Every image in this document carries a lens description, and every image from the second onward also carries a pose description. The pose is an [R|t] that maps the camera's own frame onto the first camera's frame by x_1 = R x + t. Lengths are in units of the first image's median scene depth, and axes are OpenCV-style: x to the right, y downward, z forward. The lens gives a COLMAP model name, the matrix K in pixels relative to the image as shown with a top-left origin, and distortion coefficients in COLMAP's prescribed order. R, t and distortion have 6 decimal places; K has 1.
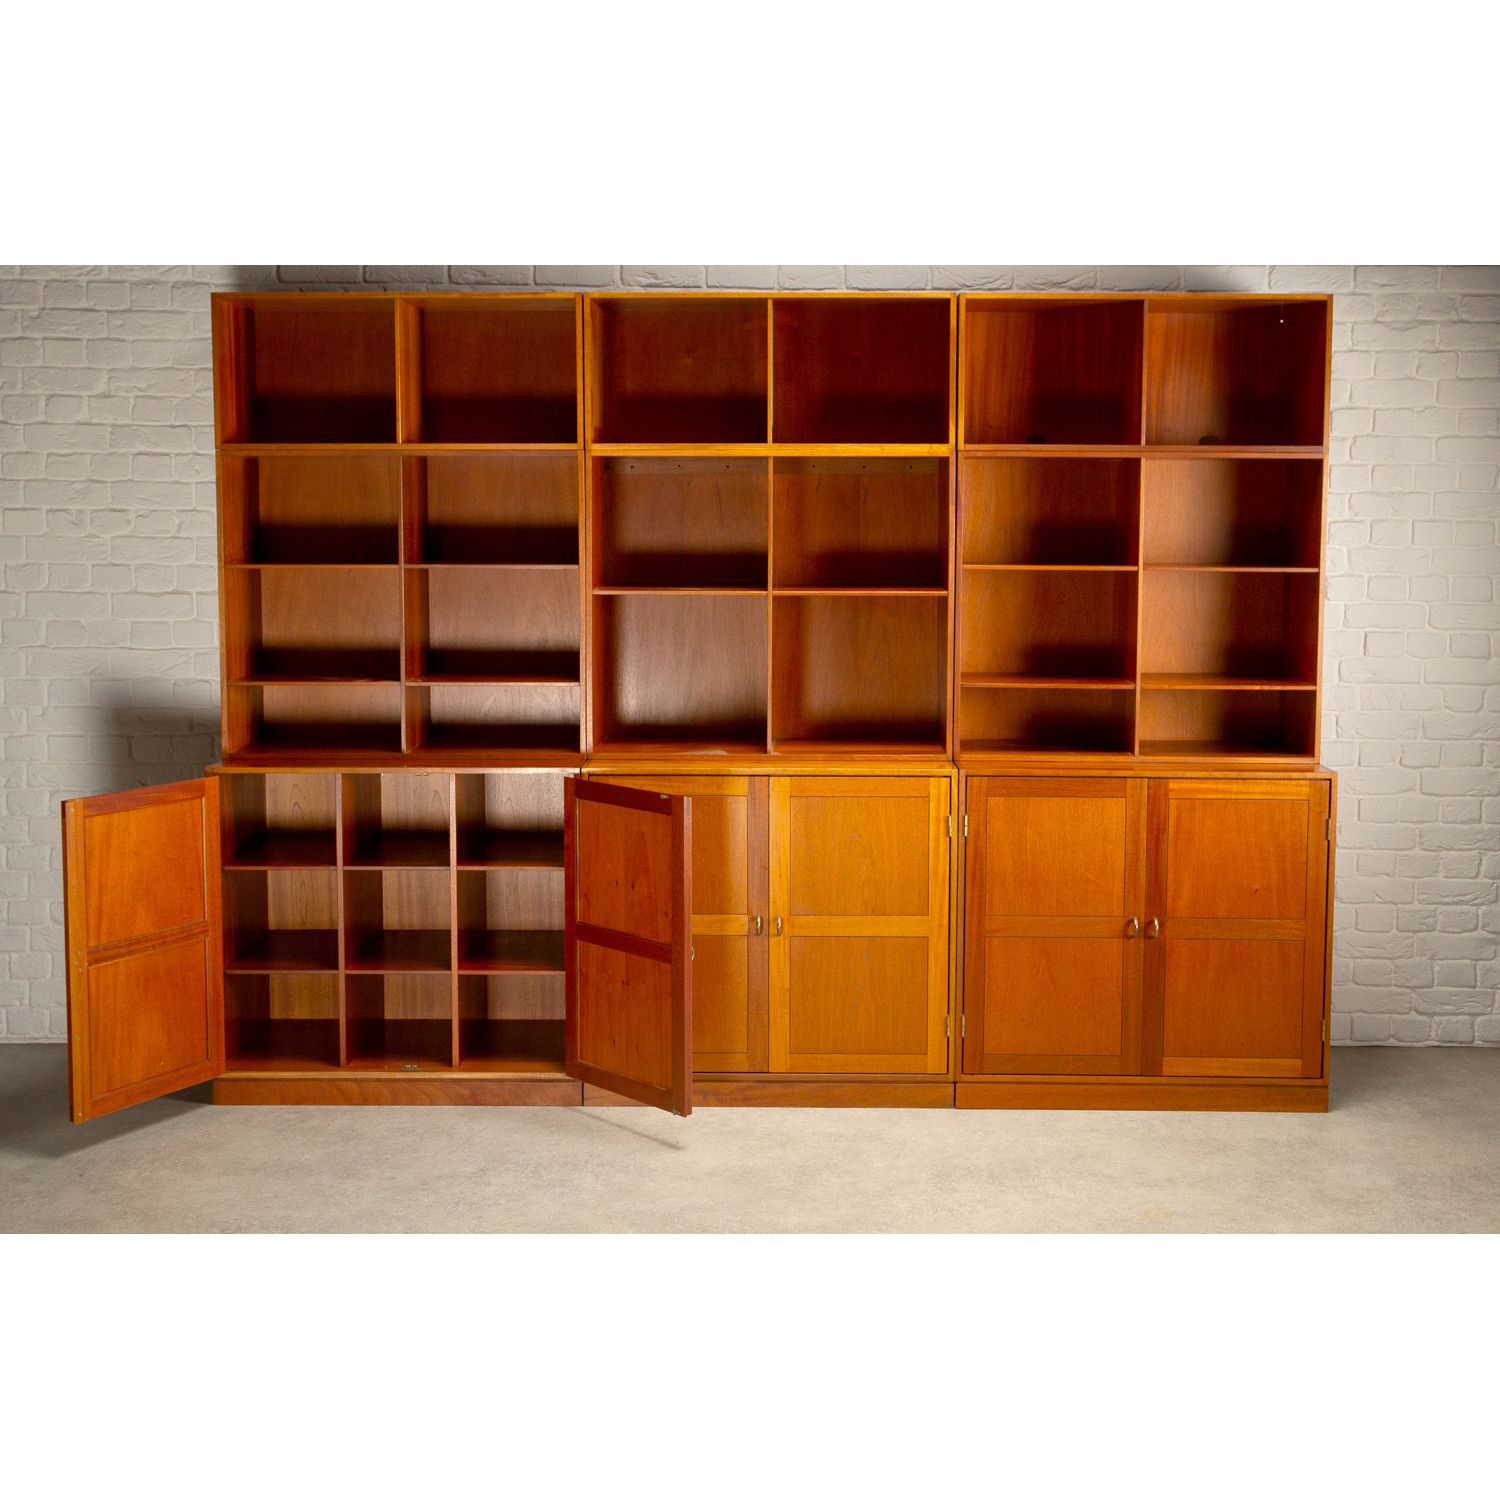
lens RADIAL K [[1947.1, 0, 750.0], [0, 1947.1, 750.0], [0, 0, 1]] dist [0.019795, -0.000275]
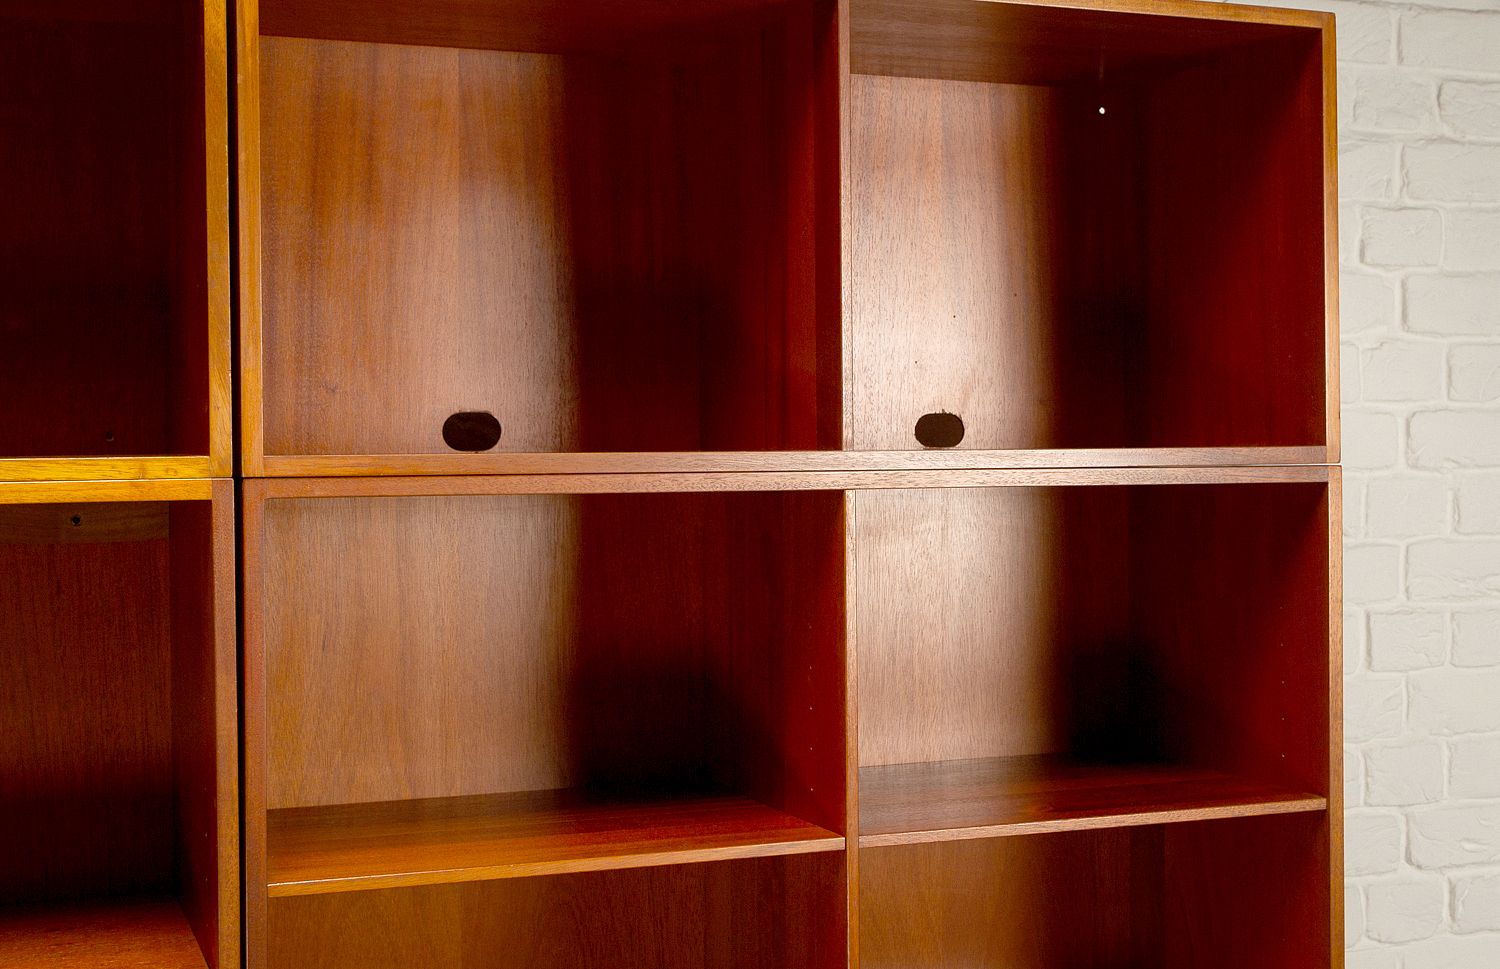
lens RADIAL K [[2230.5, 0, 796.2], [0, 2230.5, 486.7], [0, 0, 1]] dist [0.003464, 0.154769]
pose [[0.930852, -0.016587, 0.365021, 0.064140], [0.057132, 0.993290, -0.100557, -0.115712], [-0.360903, 0.114458, 0.925553, 0.677191]]
